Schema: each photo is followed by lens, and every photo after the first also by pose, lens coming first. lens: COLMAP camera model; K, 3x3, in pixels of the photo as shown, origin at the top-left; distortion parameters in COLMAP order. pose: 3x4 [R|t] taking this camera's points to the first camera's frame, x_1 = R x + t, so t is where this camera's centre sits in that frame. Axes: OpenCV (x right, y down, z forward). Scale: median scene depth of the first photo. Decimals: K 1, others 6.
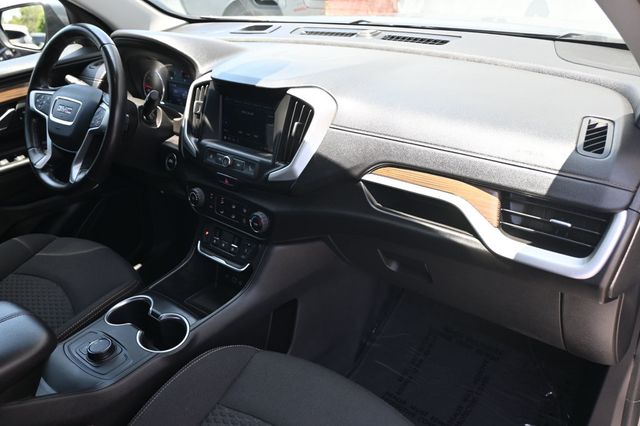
lens RADIAL K [[535.3, 0, 321.7], [0, 535.3, 216.3], [0, 0, 1]] dist [-0.006574, 0.002013]
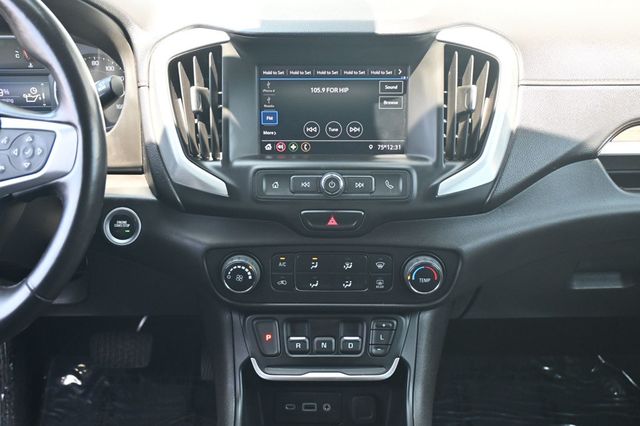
lens RADIAL K [[725.8, 0, 319.4], [0, 725.8, 211.7], [0, 0, 1]] dist [-0.010272, 0.000000]
pose [[0.767141, -0.235823, 0.596558, -0.625599], [0.266075, 0.963179, 0.038592, -0.109156], [-0.583694, 0.129124, 0.801641, 0.447284]]
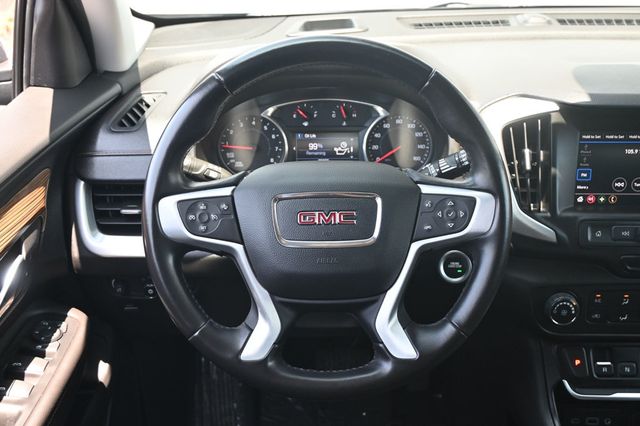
lens RADIAL K [[705.5, 0, 316.7], [0, 705.5, 214.8], [0, 0, 1]] dist [-0.007499, 0.000000]
pose [[0.785487, -0.233040, 0.573325, -0.949265], [0.264364, 0.963968, 0.029632, -0.252228], [-0.559572, 0.128291, 0.818792, 0.557619]]
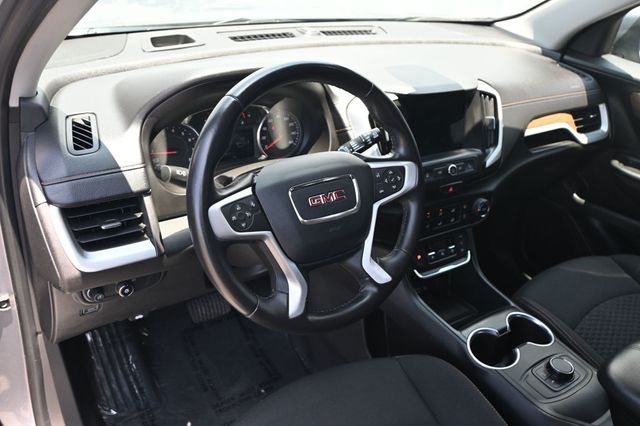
lens RADIAL K [[535.3, 0, 319.0], [0, 535.3, 212.3], [0, 0, 1]] dist [-0.006574, 0.002013]
pose [[0.290064, -0.402948, 0.868042, -1.176380], [0.349381, 0.889019, 0.295936, -0.424655], [-0.890952, 0.217437, 0.398655, 0.849642]]
